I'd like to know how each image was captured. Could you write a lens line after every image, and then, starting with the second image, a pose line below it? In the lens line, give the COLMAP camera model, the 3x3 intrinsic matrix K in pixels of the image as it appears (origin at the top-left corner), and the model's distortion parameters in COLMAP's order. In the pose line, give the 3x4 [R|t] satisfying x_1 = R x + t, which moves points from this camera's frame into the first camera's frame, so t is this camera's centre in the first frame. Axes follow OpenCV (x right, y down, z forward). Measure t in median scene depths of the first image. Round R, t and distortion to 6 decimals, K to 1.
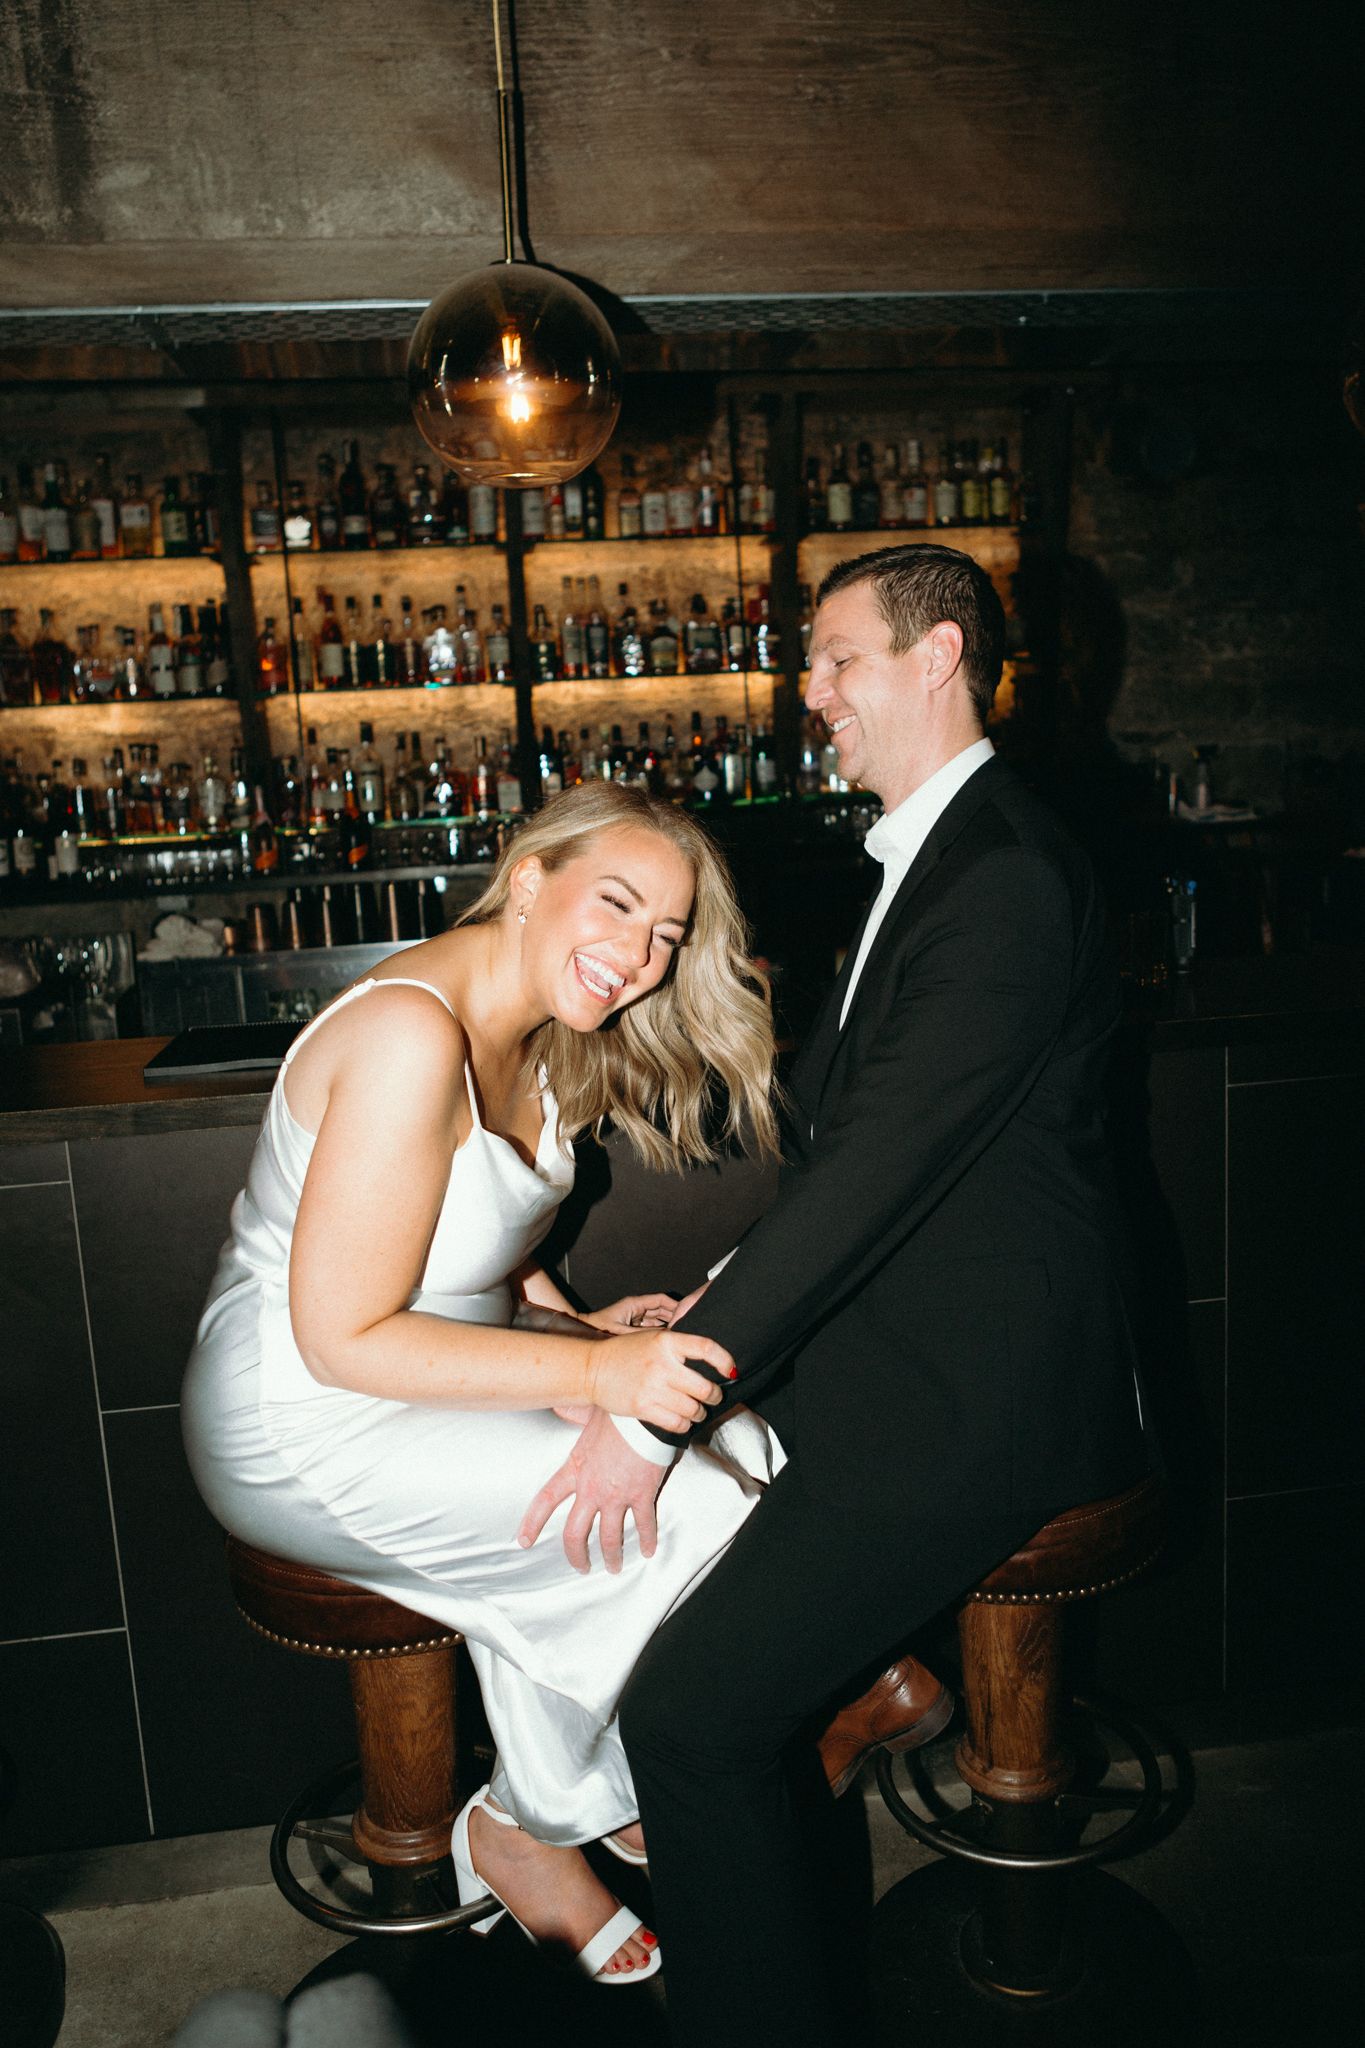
lens RADIAL K [[1666.3, 0, 680.9], [0, 1666.3, 1011.2], [0, 0, 1]] dist [-0.032569, 0.030423]
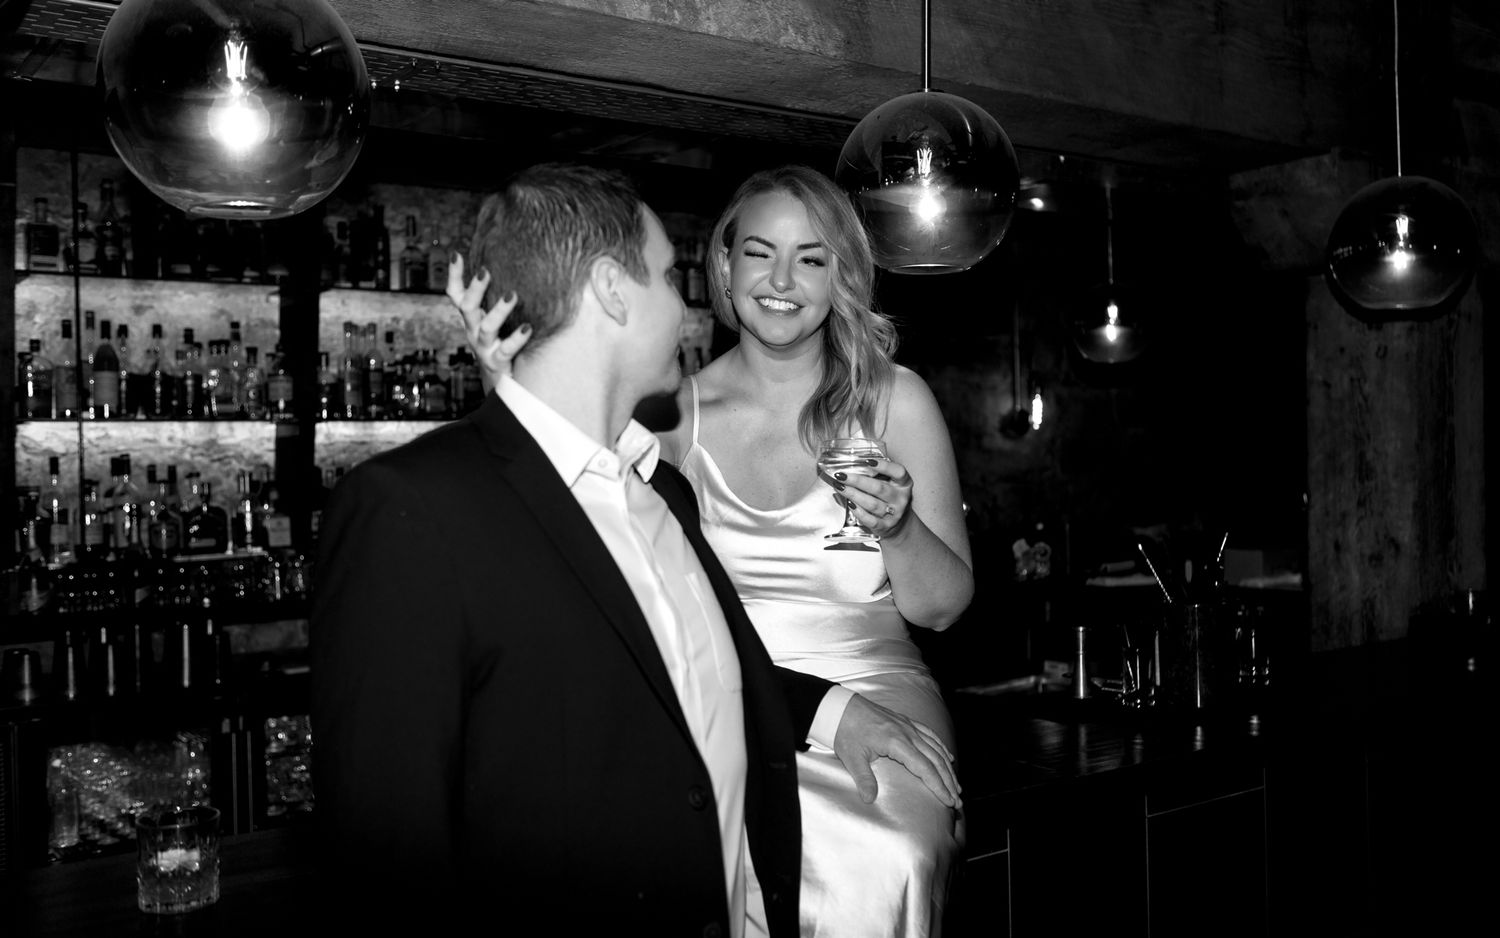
lens RADIAL K [[1531.7, 0, 749.6], [0, 1531.7, 465.3], [0, 0, 1]] dist [-0.008399, 0.000000]
pose [[0.860877, 0.030069, 0.507923, -0.322199], [0.056723, 0.986358, -0.154533, -0.011483], [-0.505641, 0.161845, 0.847428, 0.077589]]
